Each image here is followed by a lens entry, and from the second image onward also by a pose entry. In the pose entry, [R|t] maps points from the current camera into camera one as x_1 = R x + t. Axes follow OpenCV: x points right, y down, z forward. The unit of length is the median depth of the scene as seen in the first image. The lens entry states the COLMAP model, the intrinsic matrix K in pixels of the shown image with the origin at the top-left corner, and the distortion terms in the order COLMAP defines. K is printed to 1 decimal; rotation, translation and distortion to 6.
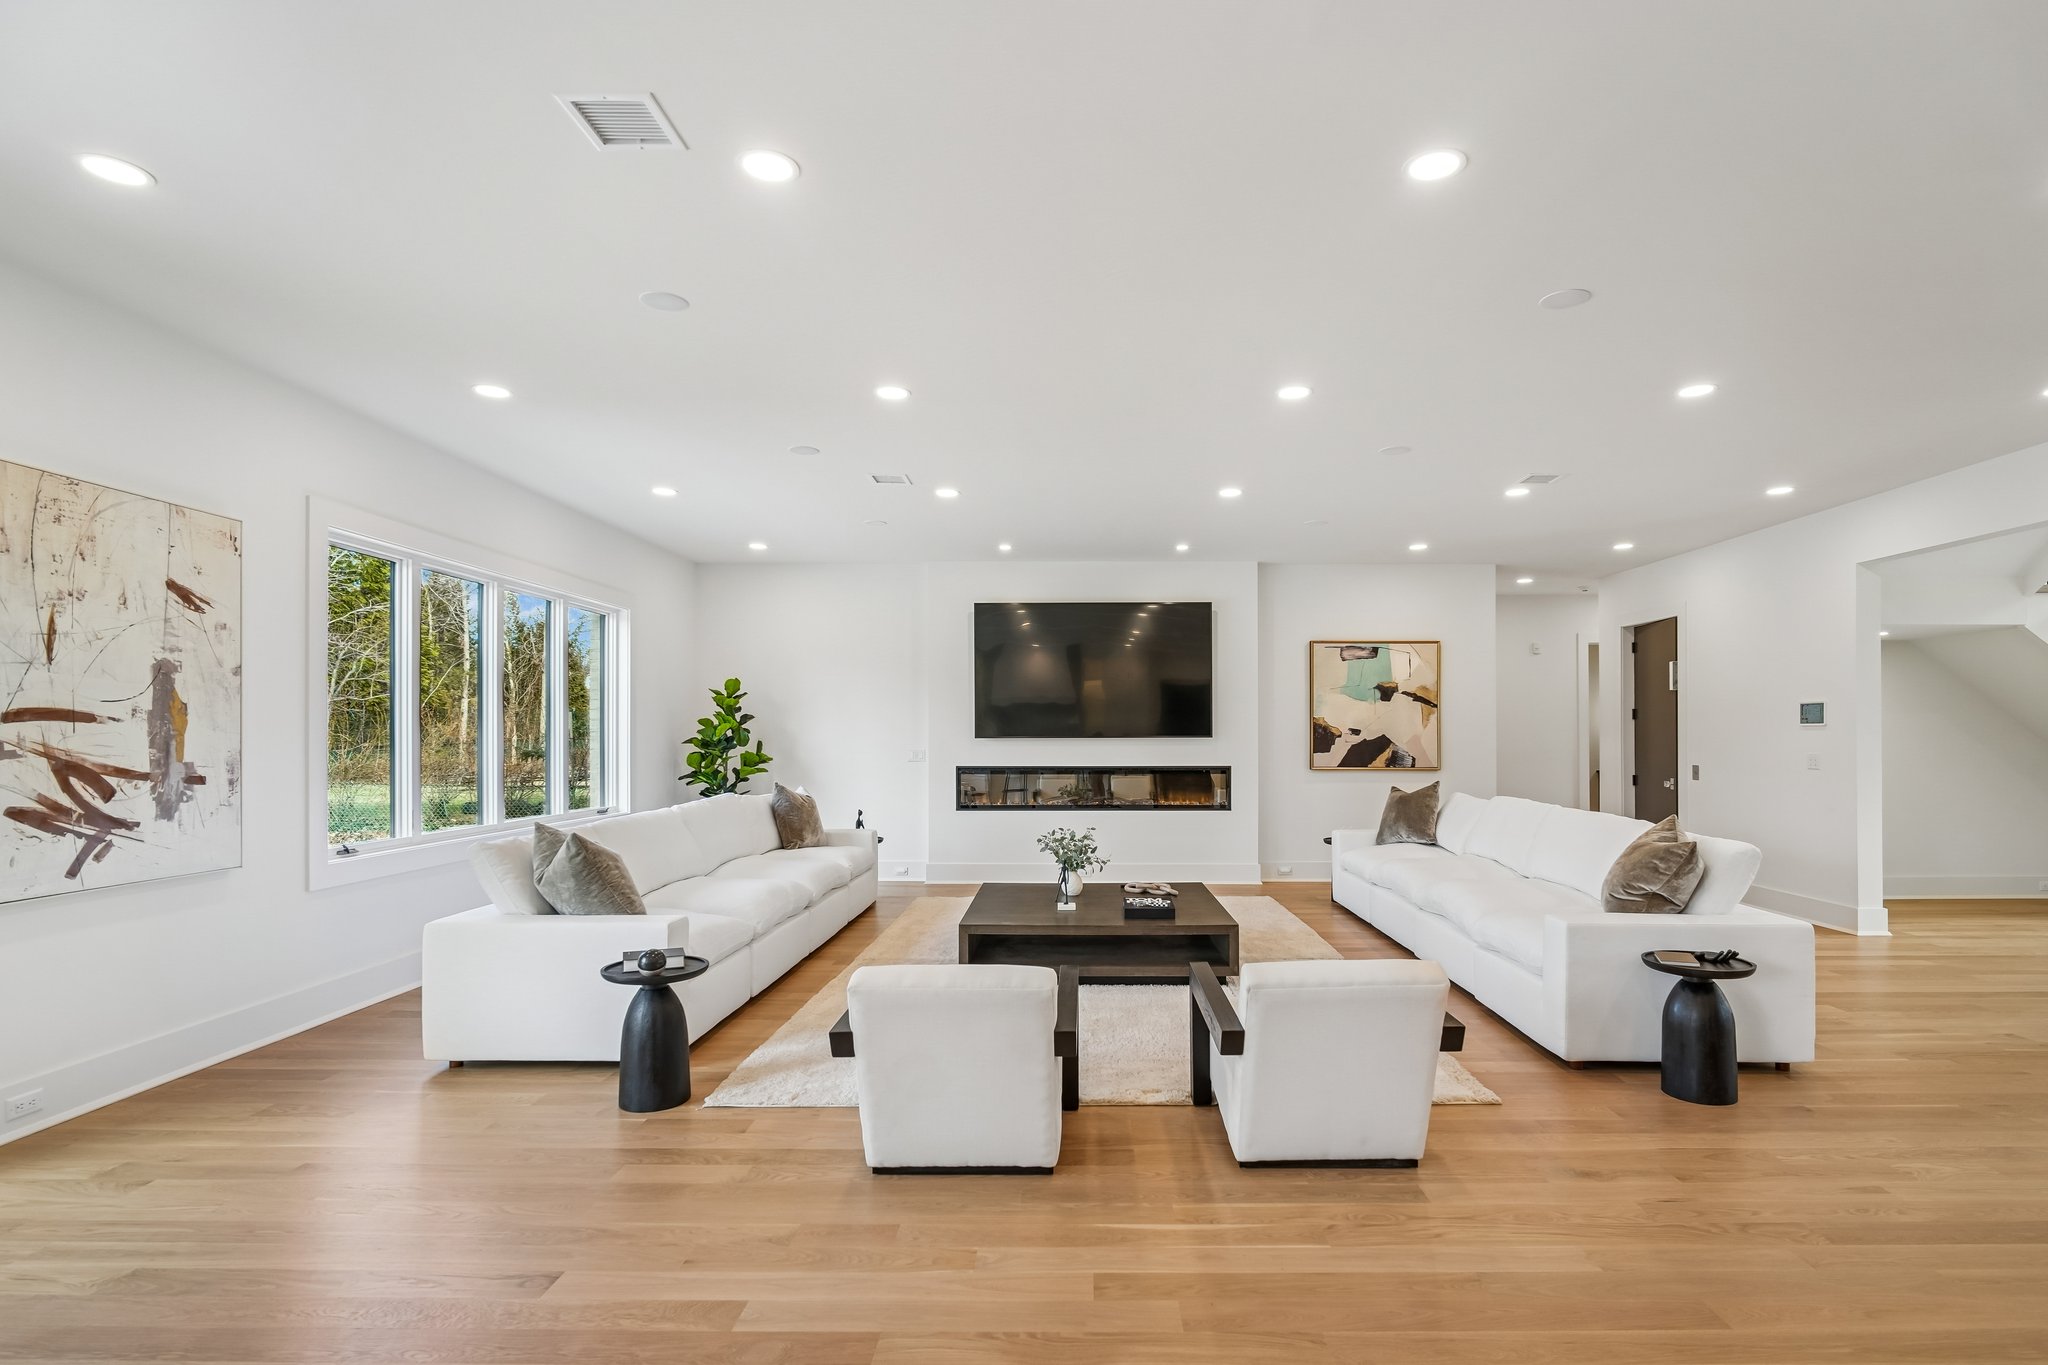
lens RADIAL K [[1015.2, 0, 1083.6], [0, 1015.2, 725.2], [0, 0, 1]] dist [0.003661, 0.000113]
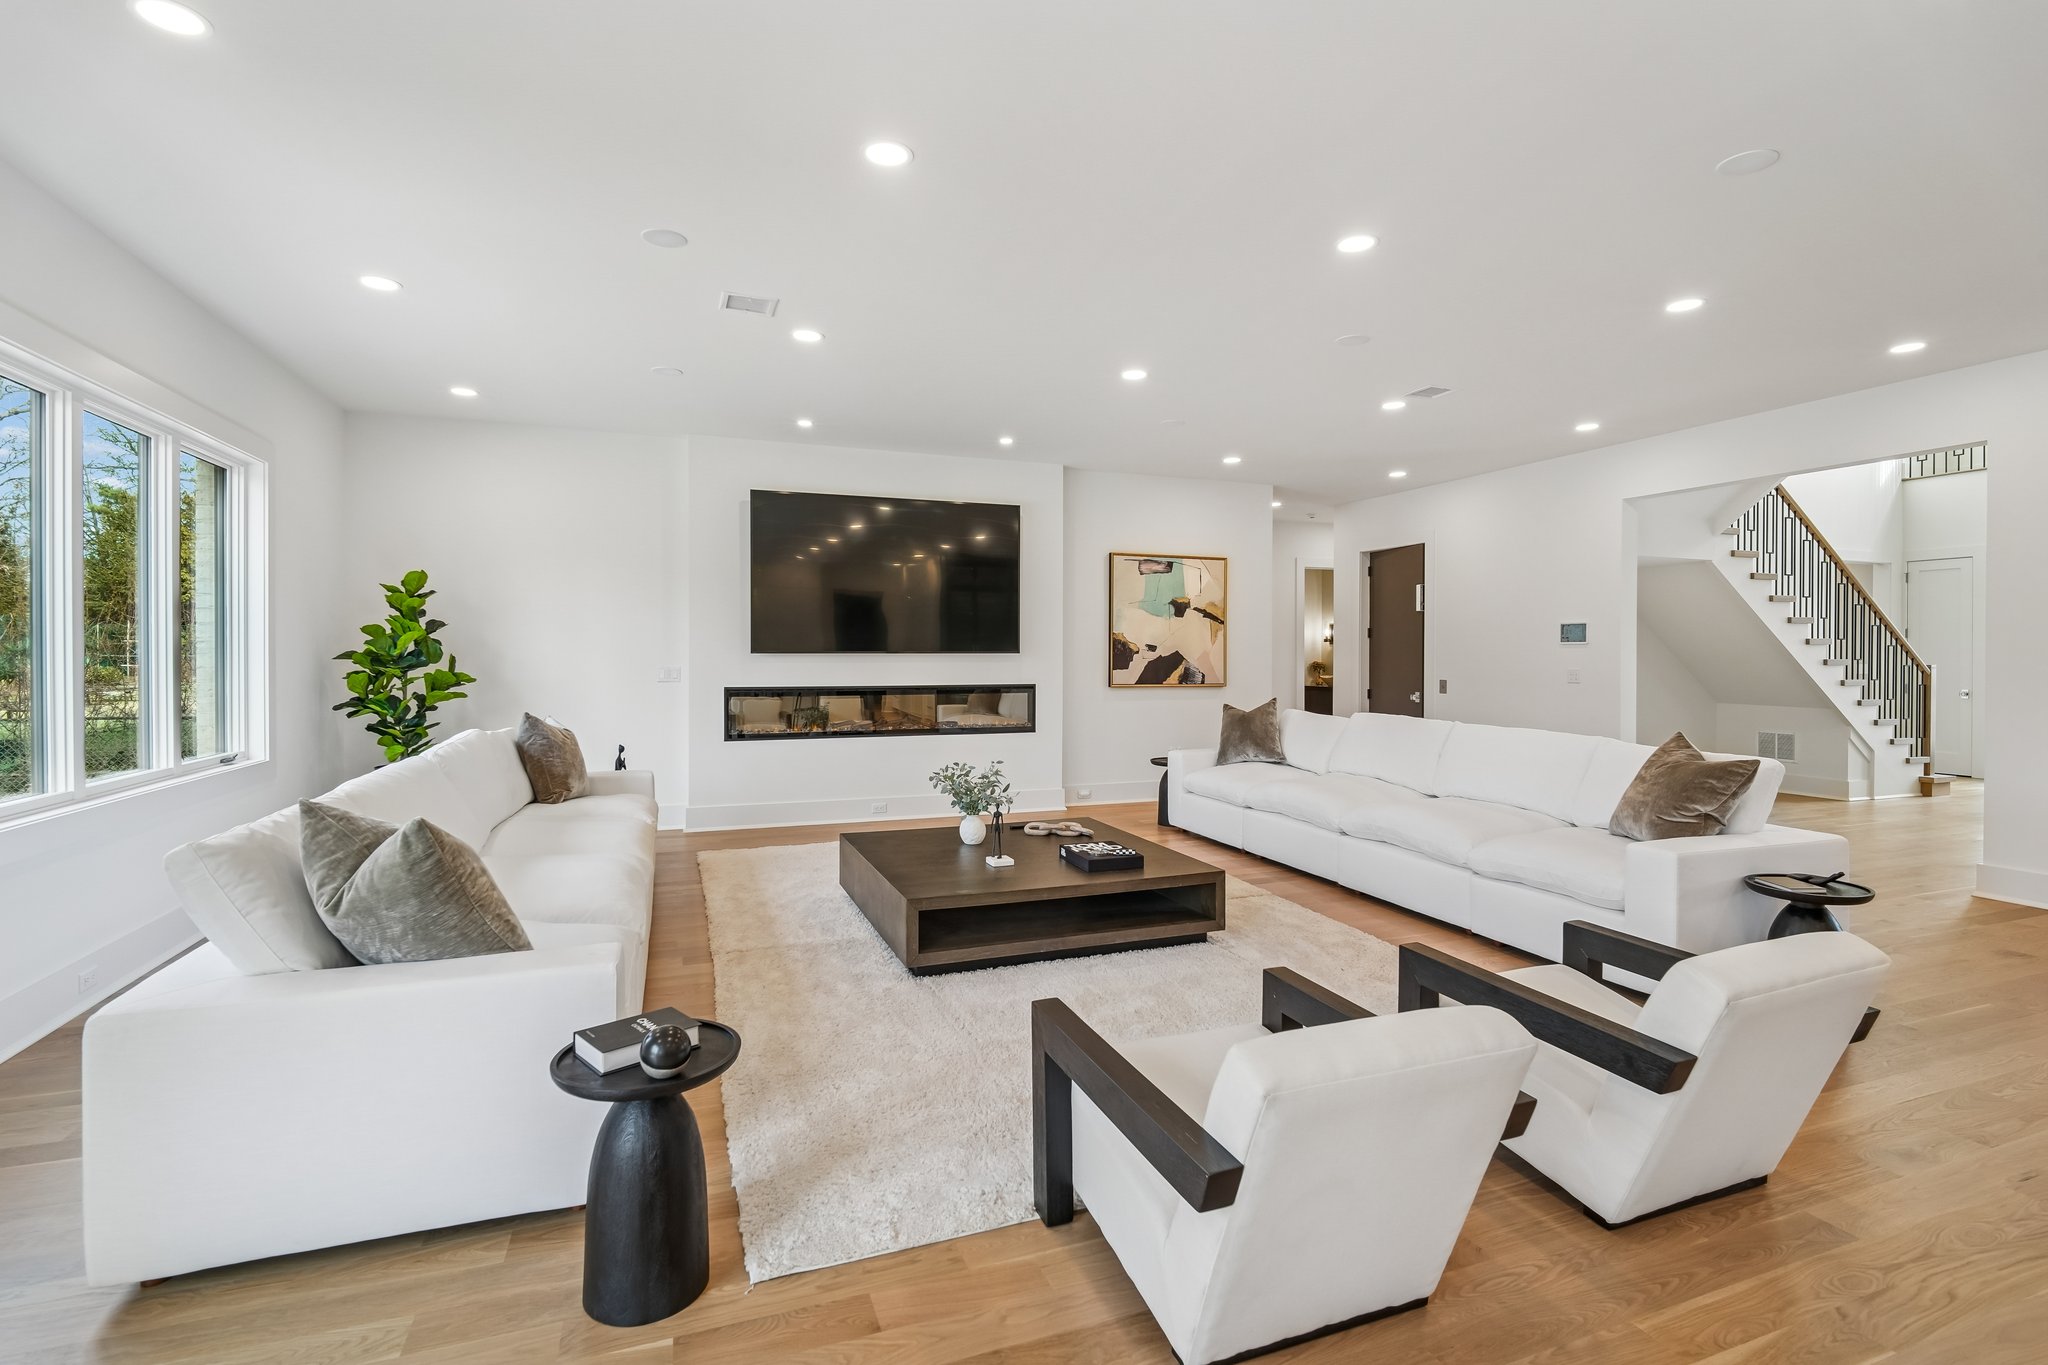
lens RADIAL K [[975.3, 0, 1047.8], [0, 975.3, 653.1], [0, 0, 1]] dist [0.001519, -0.001072]
pose [[0.931784, 0.003010, 0.363000, -0.175711], [-0.006875, 0.999933, 0.009355, 0.003687], [-0.362948, -0.011213, 0.931742, 0.176905]]
